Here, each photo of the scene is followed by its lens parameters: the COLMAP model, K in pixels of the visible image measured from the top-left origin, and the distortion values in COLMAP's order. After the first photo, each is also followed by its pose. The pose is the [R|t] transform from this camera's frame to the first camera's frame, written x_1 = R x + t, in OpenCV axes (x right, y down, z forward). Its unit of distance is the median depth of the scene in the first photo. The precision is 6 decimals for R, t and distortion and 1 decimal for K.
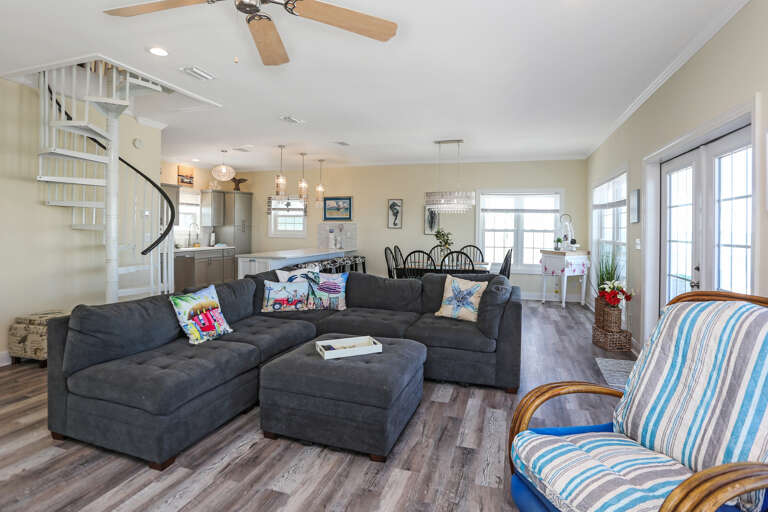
lens RADIAL K [[411.2, 0, 375.8], [0, 411.2, 226.0], [0, 0, 1]] dist [-0.029960, 0.001461]
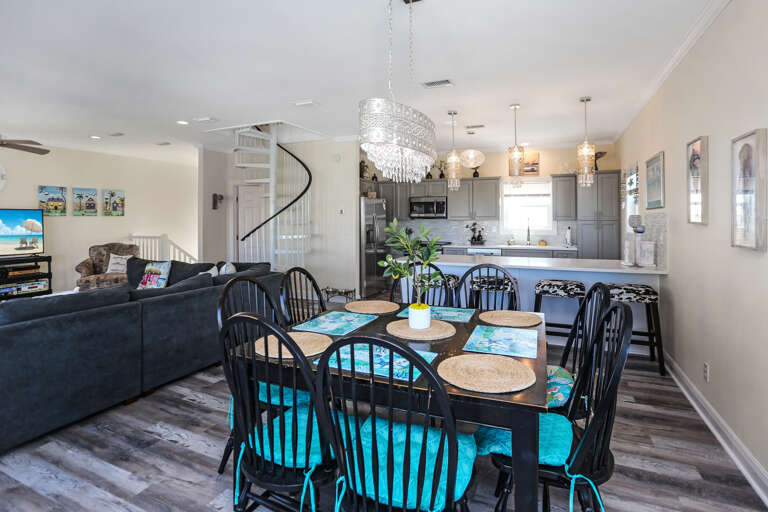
lens RADIAL K [[393.3, 0, 383.0], [0, 393.3, 219.8], [0, 0, 1]] dist [-0.031202, 0.001091]
pose [[-0.087479, -0.001950, -0.996164, 0.846412], [0.007747, 0.999967, -0.002638, -0.002915], [0.996136, -0.007948, -0.087461, 1.605050]]
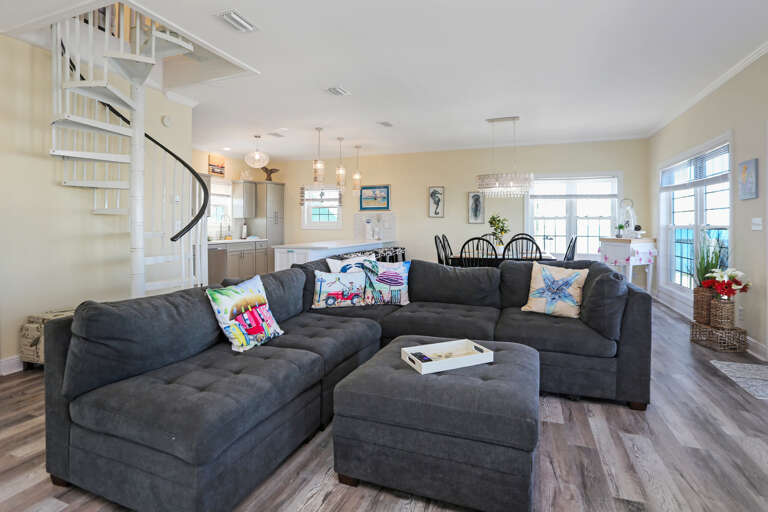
lens RADIAL K [[393.3, 0, 383.0], [0, 393.3, 219.8], [0, 0, 1]] dist [-0.031202, 0.001091]
pose [[0.999599, -0.011393, -0.025933, -0.109904], [0.011164, 0.999897, -0.008964, 0.037177], [0.026032, 0.008671, 0.999624, 0.195603]]
